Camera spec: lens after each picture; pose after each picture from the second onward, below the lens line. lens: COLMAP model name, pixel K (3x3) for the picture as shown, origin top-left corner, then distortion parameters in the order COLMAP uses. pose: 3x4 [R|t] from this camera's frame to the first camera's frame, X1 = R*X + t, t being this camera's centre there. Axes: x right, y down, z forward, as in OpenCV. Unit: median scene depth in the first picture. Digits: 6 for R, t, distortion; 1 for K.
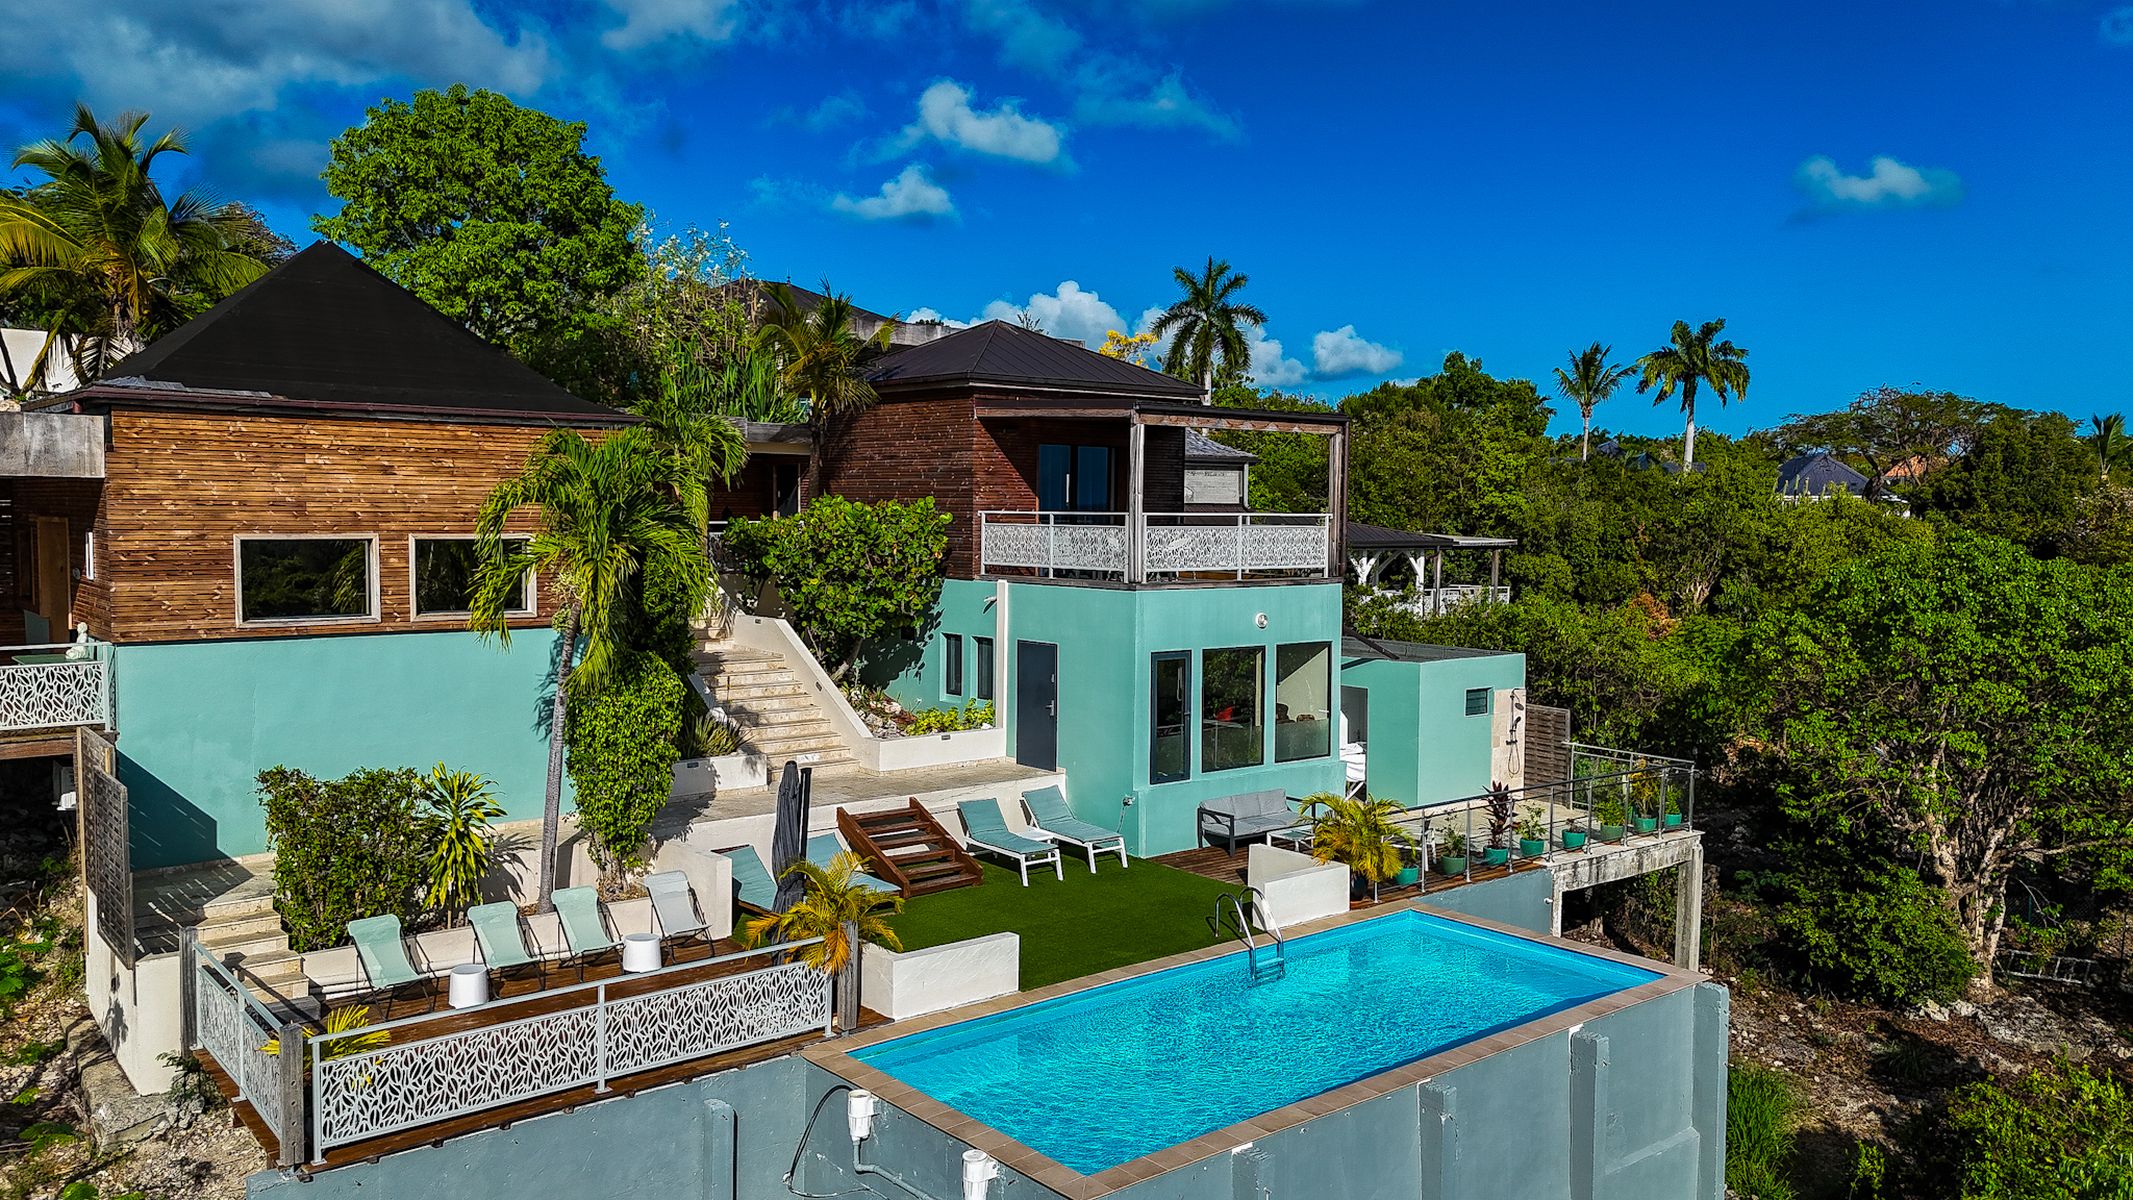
lens RADIAL K [[1567.9, 0, 1059.2], [0, 1567.9, 608.2], [0, 0, 1]] dist [0.075298, -0.075259]
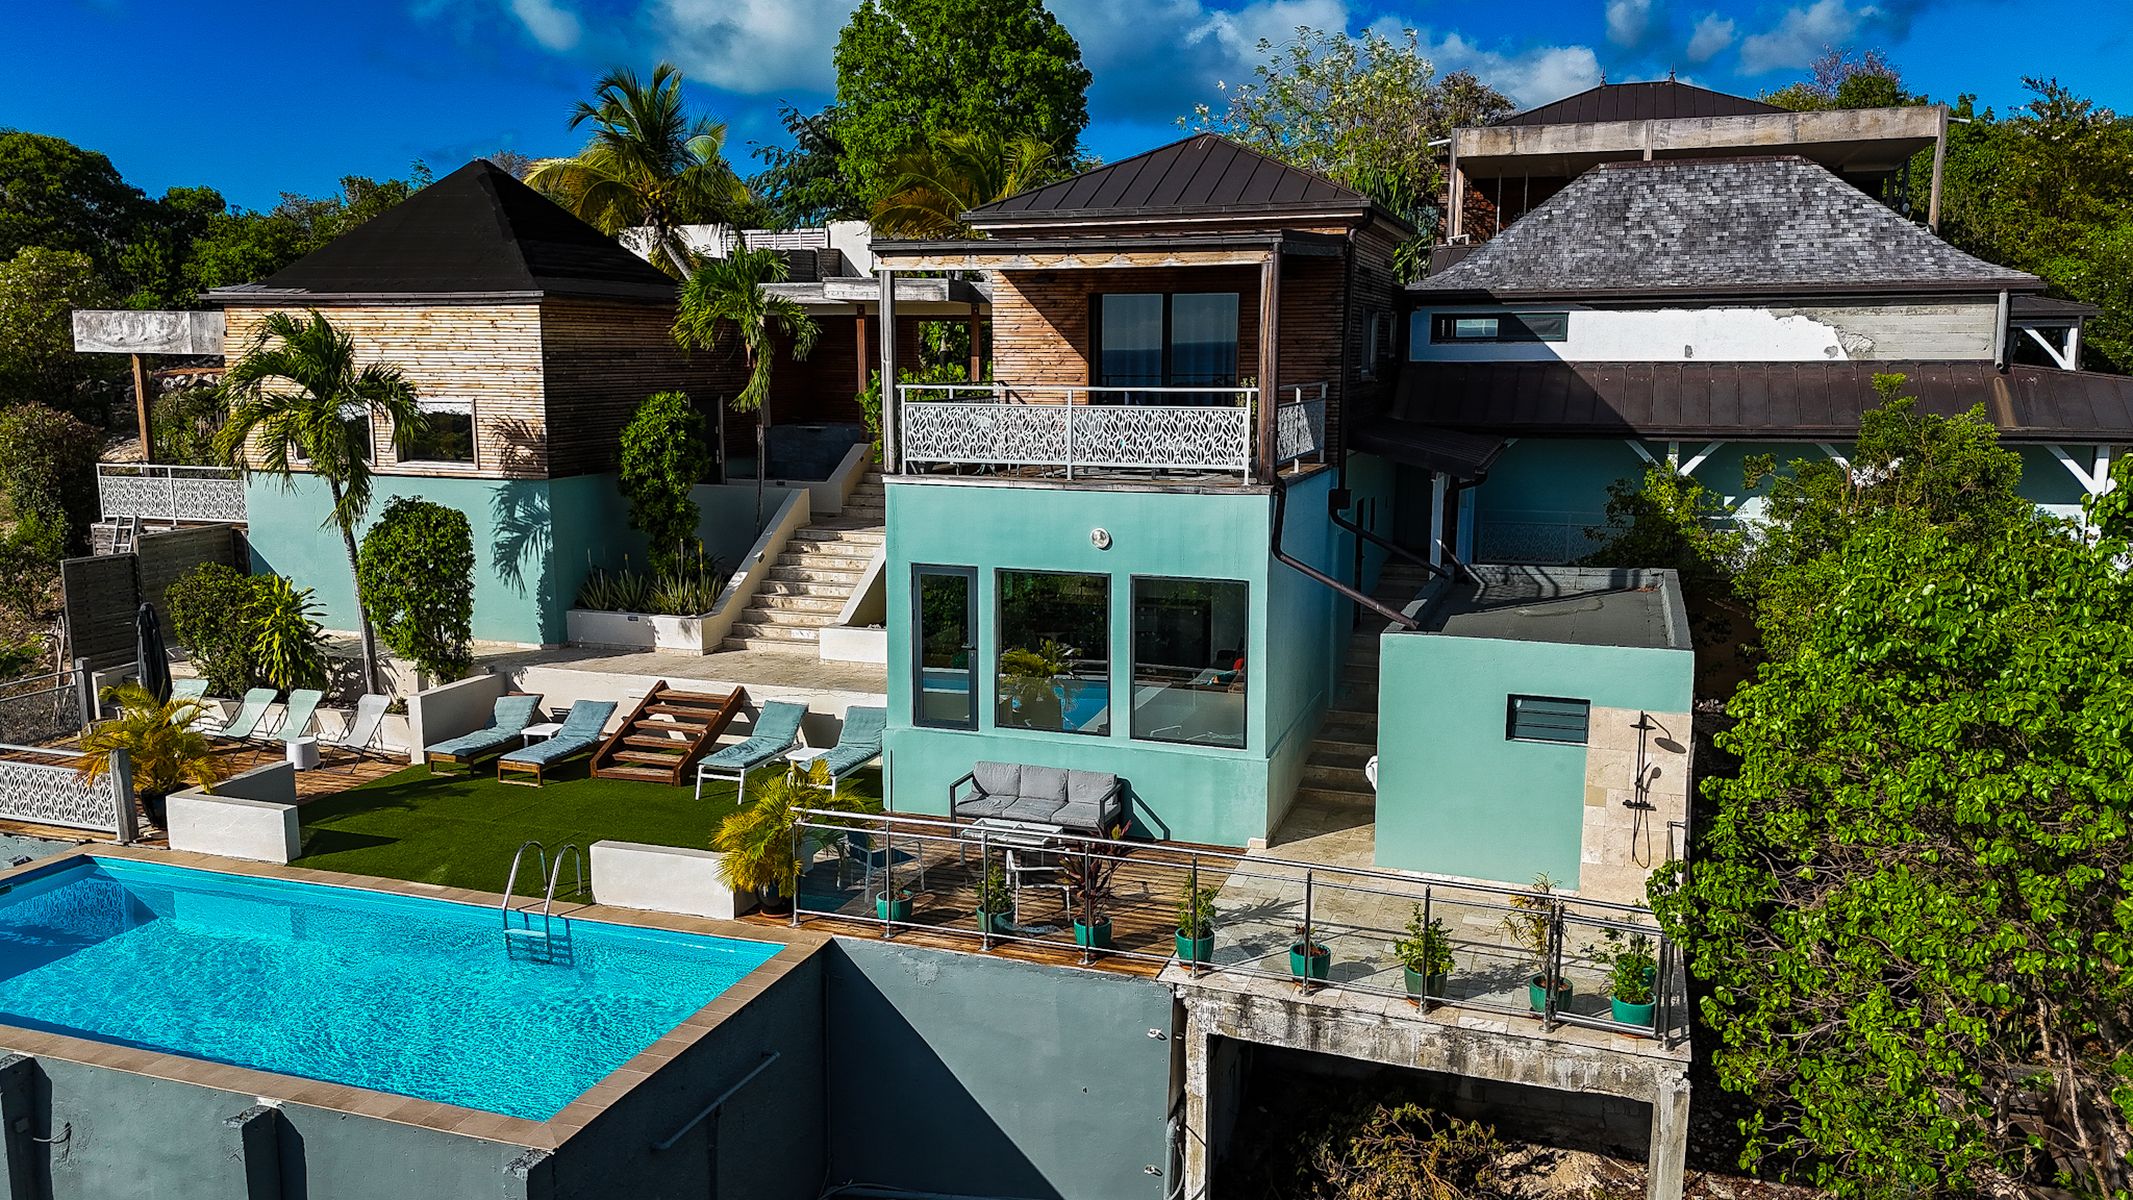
lens RADIAL K [[1567.9, 0, 1059.2], [0, 1567.9, 608.2], [0, 0, 1]] dist [0.075298, -0.075259]
pose [[0.518441, 0.130198, -0.845143, 0.754838], [-0.050522, 0.991278, 0.121719, -0.048259], [0.853620, -0.020406, 0.520497, 0.631596]]
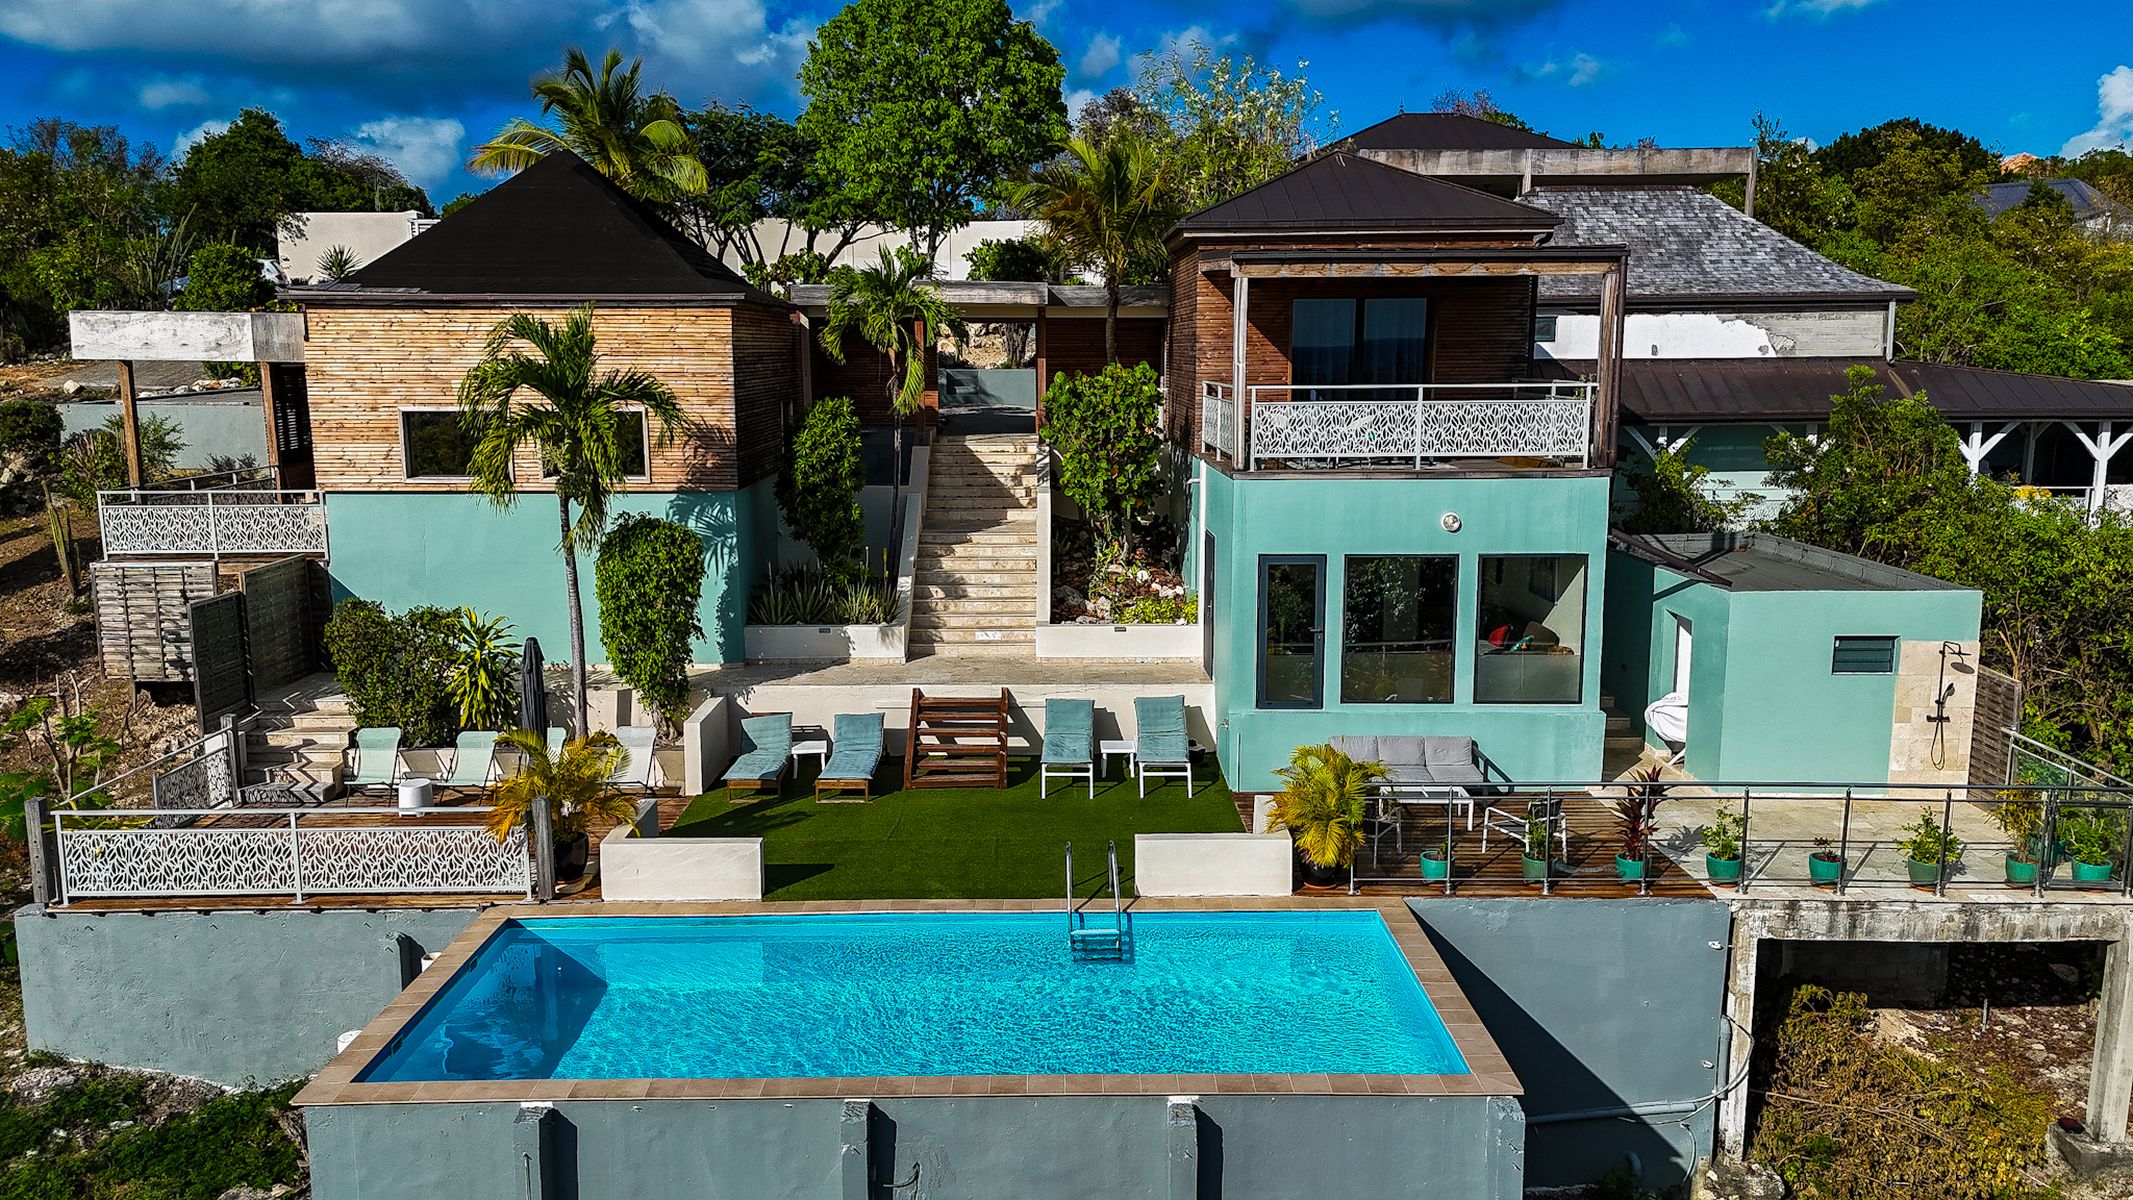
lens RADIAL K [[1567.9, 0, 1059.2], [0, 1567.9, 608.2], [0, 0, 1]] dist [0.075298, -0.075259]
pose [[0.773938, 0.092124, -0.626525, 0.492843], [-0.030374, 0.993623, 0.108581, -0.029880], [0.632533, -0.065005, 0.771801, 0.272847]]
